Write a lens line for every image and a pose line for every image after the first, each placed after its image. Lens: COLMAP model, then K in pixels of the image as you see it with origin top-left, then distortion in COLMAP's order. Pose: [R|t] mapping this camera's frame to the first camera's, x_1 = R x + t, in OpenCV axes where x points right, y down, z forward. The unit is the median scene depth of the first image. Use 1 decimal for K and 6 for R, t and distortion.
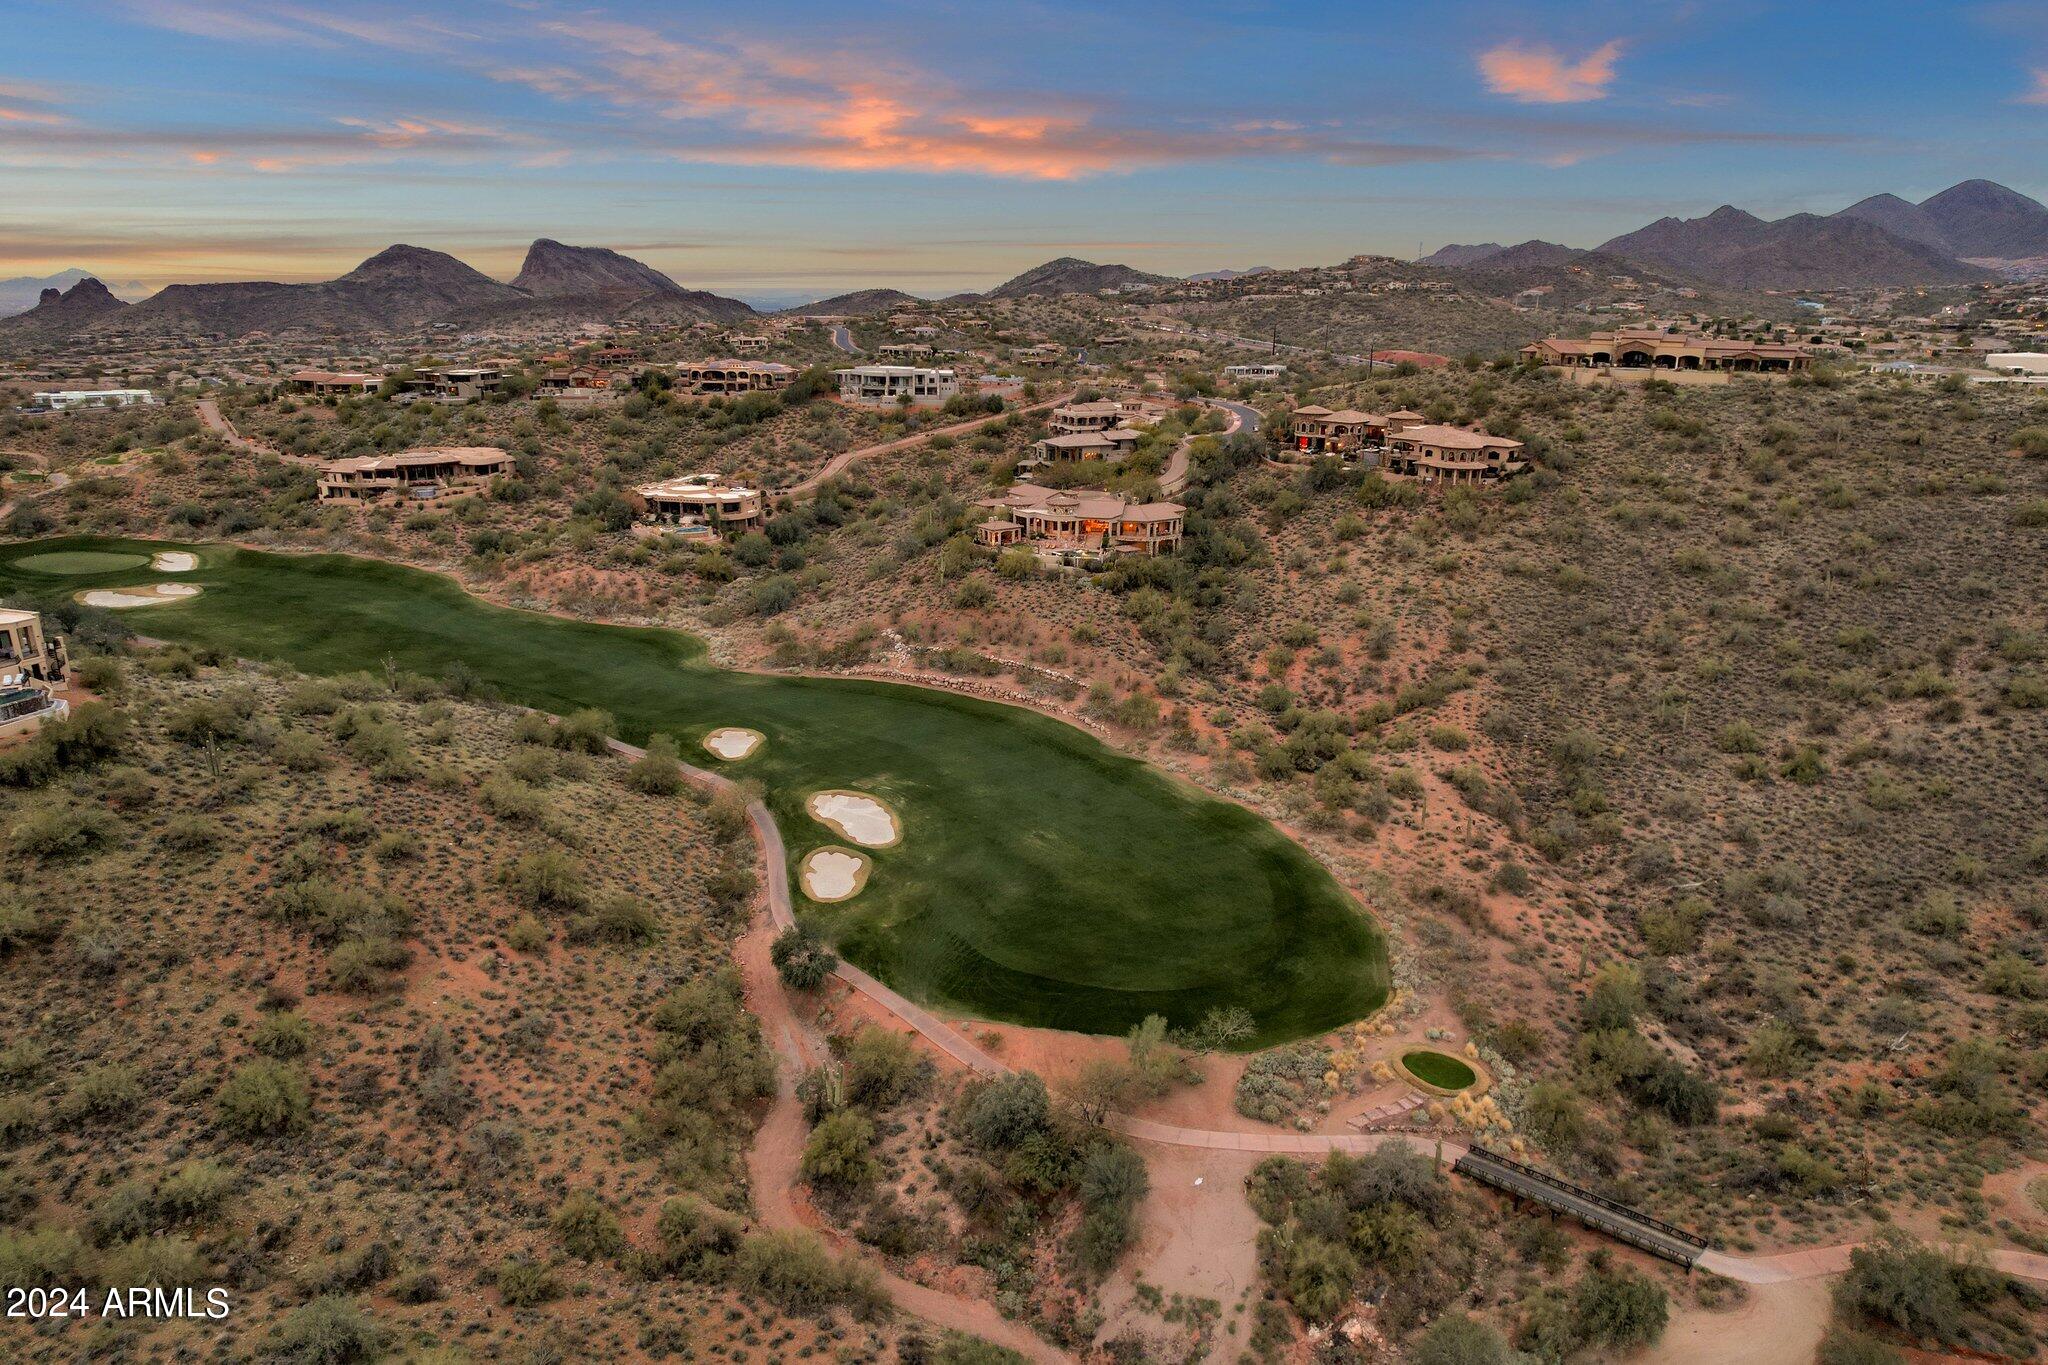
lens RADIAL K [[1302.0, 0, 1028.0], [0, 1302.0, 685.9], [0, 0, 1]] dist [-0.049499, 0.052387]
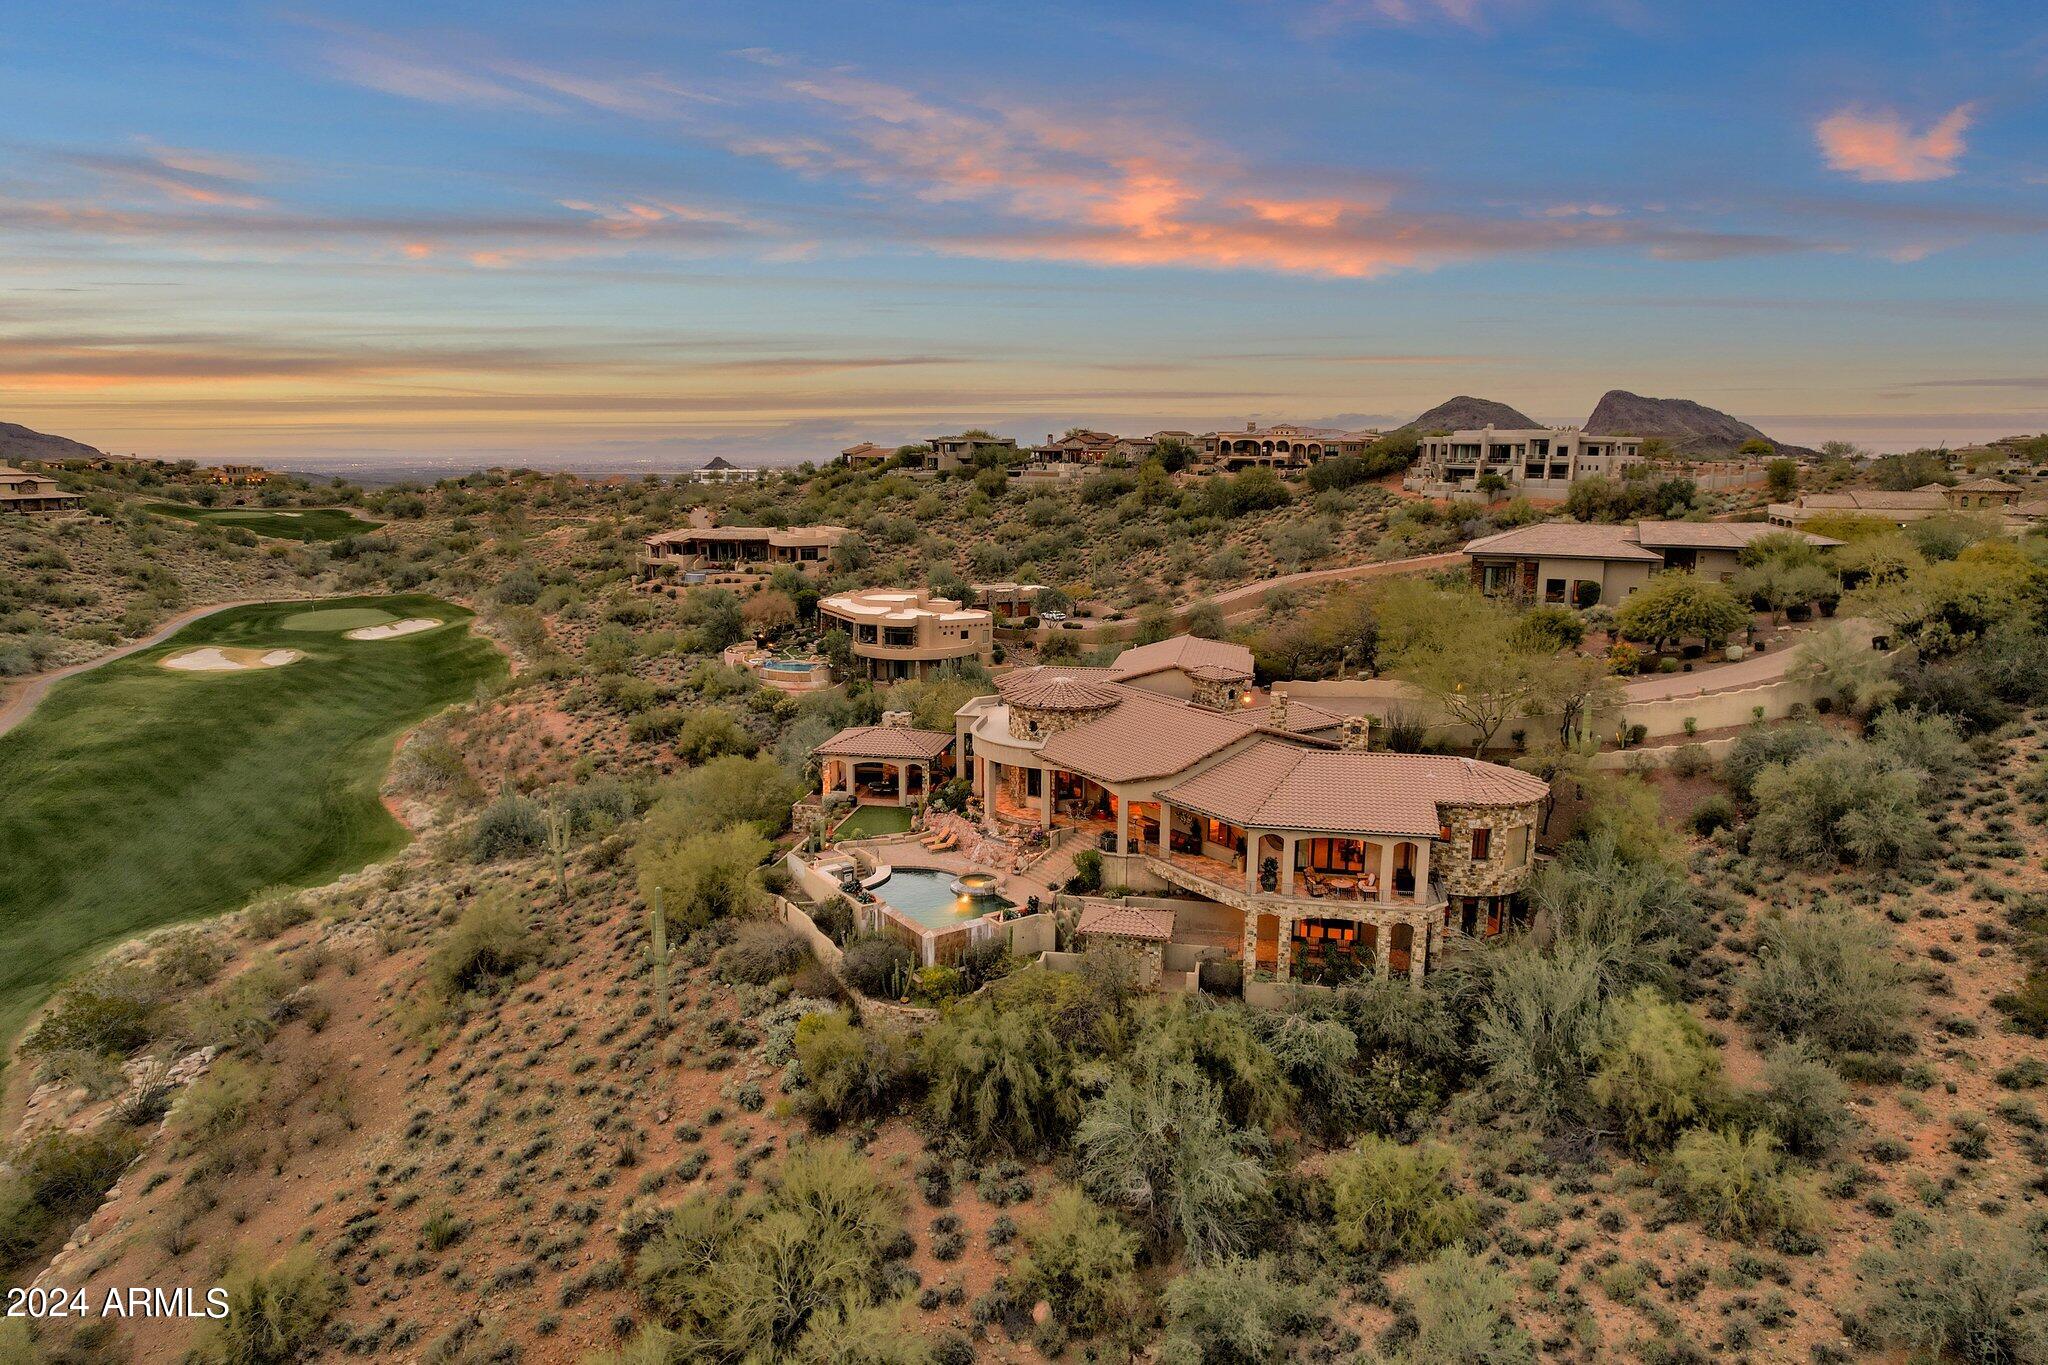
lens RADIAL K [[1302.0, 0, 1028.0], [0, 1302.0, 685.9], [0, 0, 1]] dist [-0.049499, 0.052387]
pose [[0.697799, 0.124429, -0.705403, 0.155536], [-0.208393, 0.977464, -0.033727, -0.093181], [0.685310, 0.170535, 0.708003, 0.558827]]
